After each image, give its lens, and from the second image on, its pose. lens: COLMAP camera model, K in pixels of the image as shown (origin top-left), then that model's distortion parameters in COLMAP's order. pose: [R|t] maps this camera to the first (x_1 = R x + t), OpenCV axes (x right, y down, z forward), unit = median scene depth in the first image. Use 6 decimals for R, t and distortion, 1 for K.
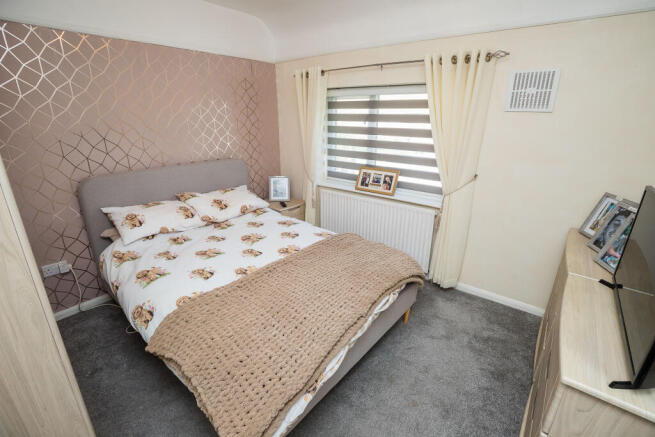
lens RADIAL K [[305.0, 0, 327.5], [0, 305.0, 218.5], [0, 0, 1]] dist [-0.022690, 0.001153]
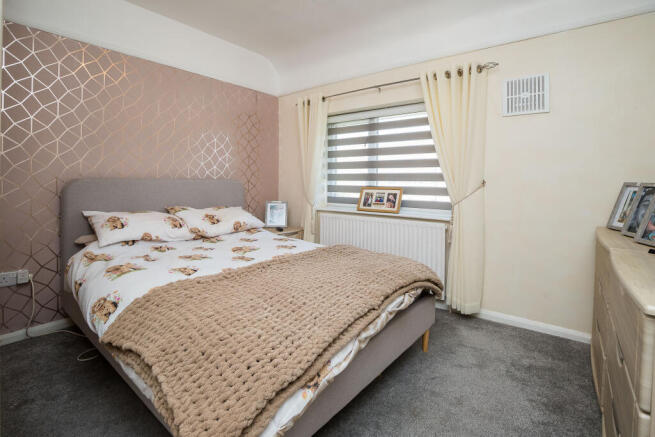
lens RADIAL K [[317.9, 0, 326.7], [0, 317.9, 181.7], [0, 0, 1]] dist [-0.028203, 0.004632]
pose [[0.999967, 0.005504, 0.005926, -0.013800], [-0.003319, 0.947463, -0.319847, 0.192786], [-0.007375, 0.319817, 0.947451, 0.063466]]
